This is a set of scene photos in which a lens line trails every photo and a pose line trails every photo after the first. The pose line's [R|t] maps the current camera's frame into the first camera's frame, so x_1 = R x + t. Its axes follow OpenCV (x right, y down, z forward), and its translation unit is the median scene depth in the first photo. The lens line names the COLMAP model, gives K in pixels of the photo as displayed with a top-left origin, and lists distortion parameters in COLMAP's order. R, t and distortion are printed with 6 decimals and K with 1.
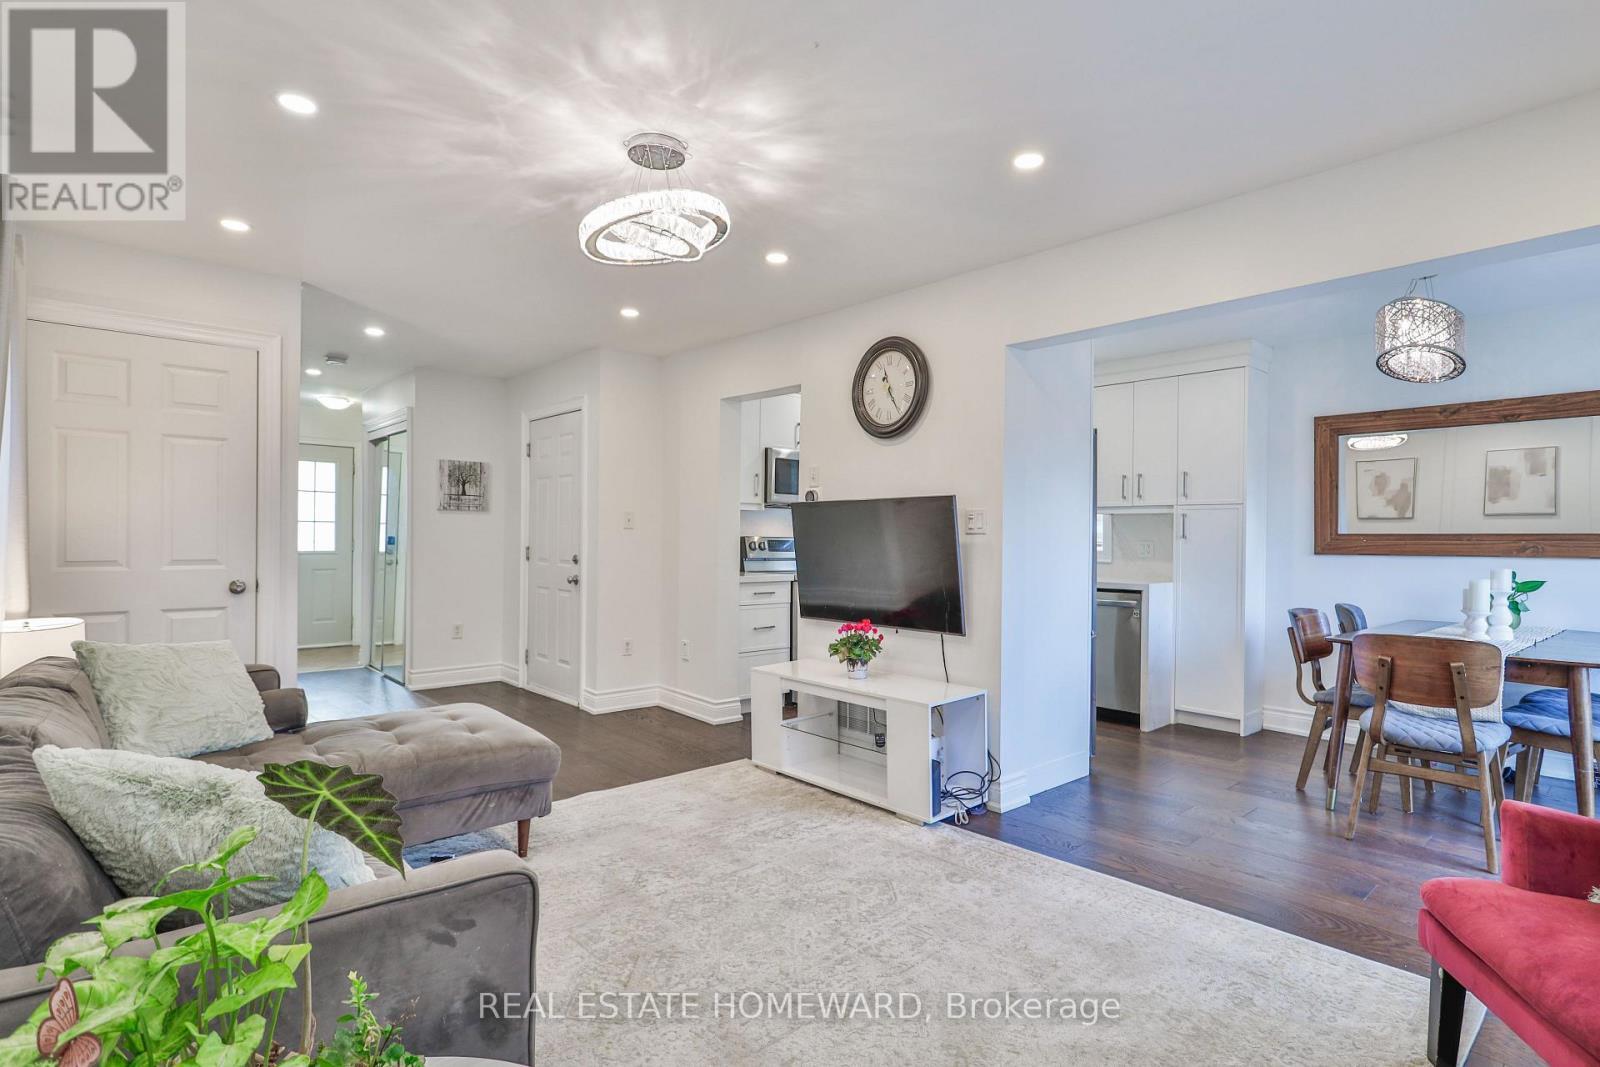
lens RADIAL K [[811.9, 0, 809.5], [0, 811.9, 536.9], [0, 0, 1]] dist [0.000100, 0.000537]
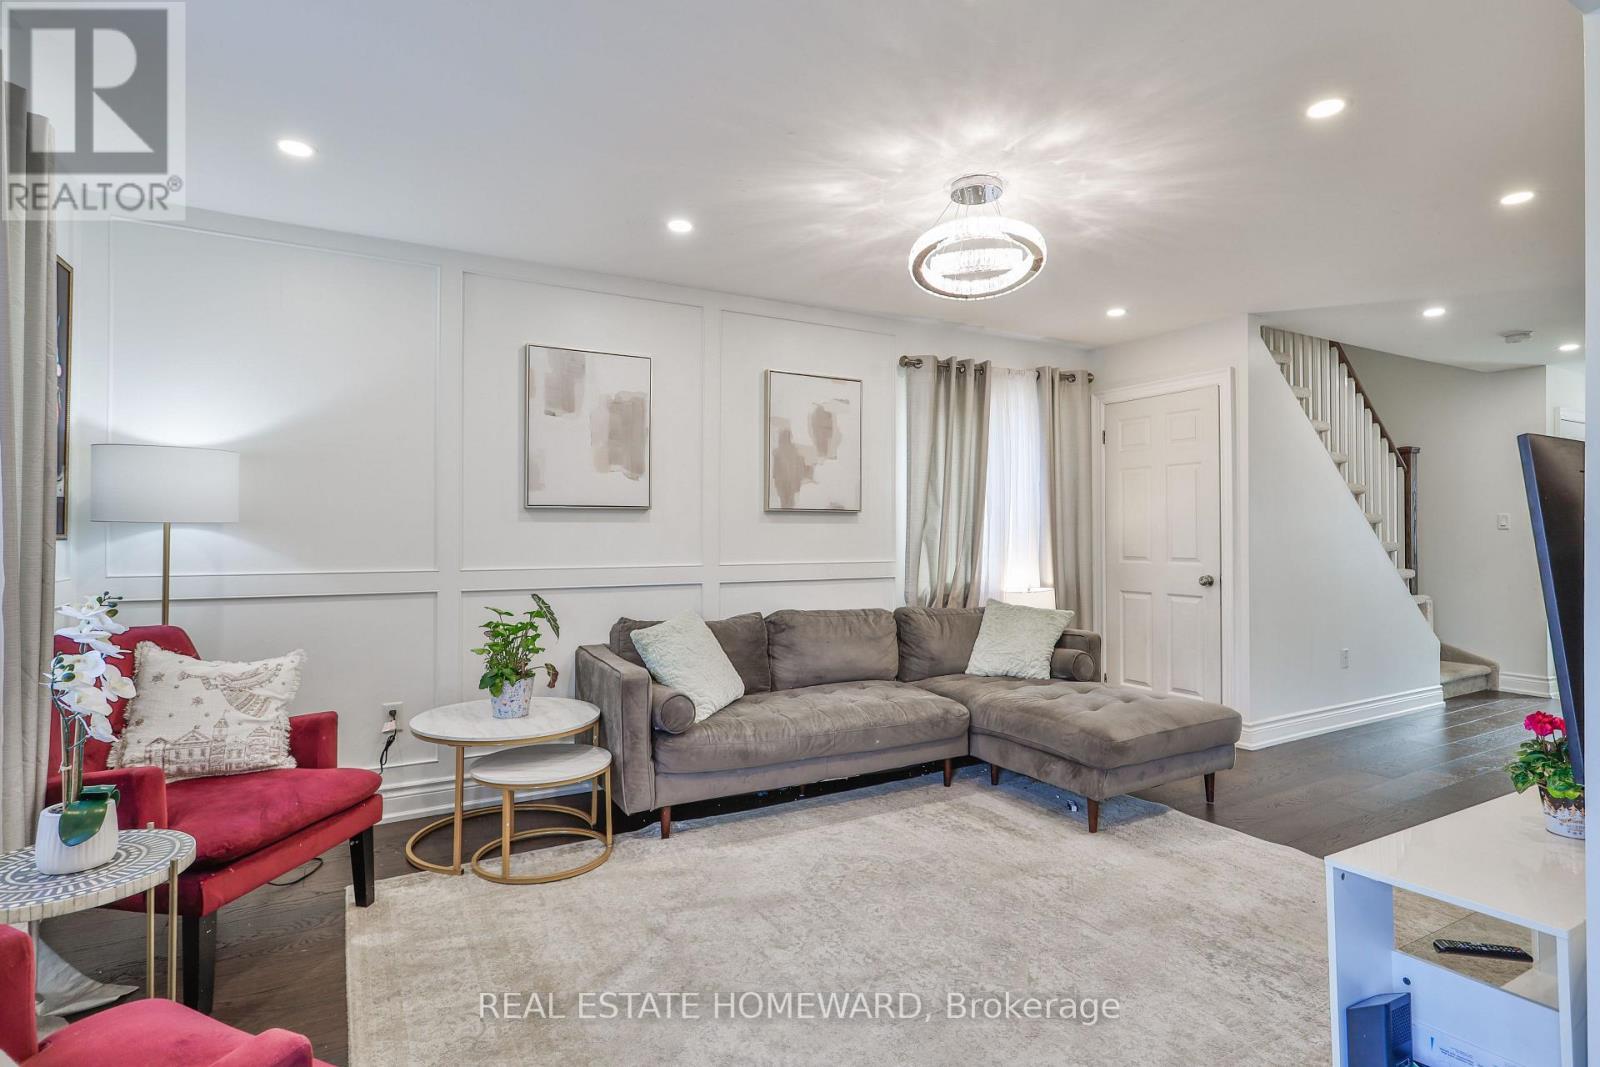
lens RADIAL K [[811.9, 0, 809.5], [0, 811.9, 536.9], [0, 0, 1]] dist [0.000100, 0.000537]
pose [[-0.221186, -0.006207, -0.975212, 0.949883], [0.002693, 0.999972, -0.006976, 0.003904], [0.975228, -0.004169, -0.221163, 1.040255]]
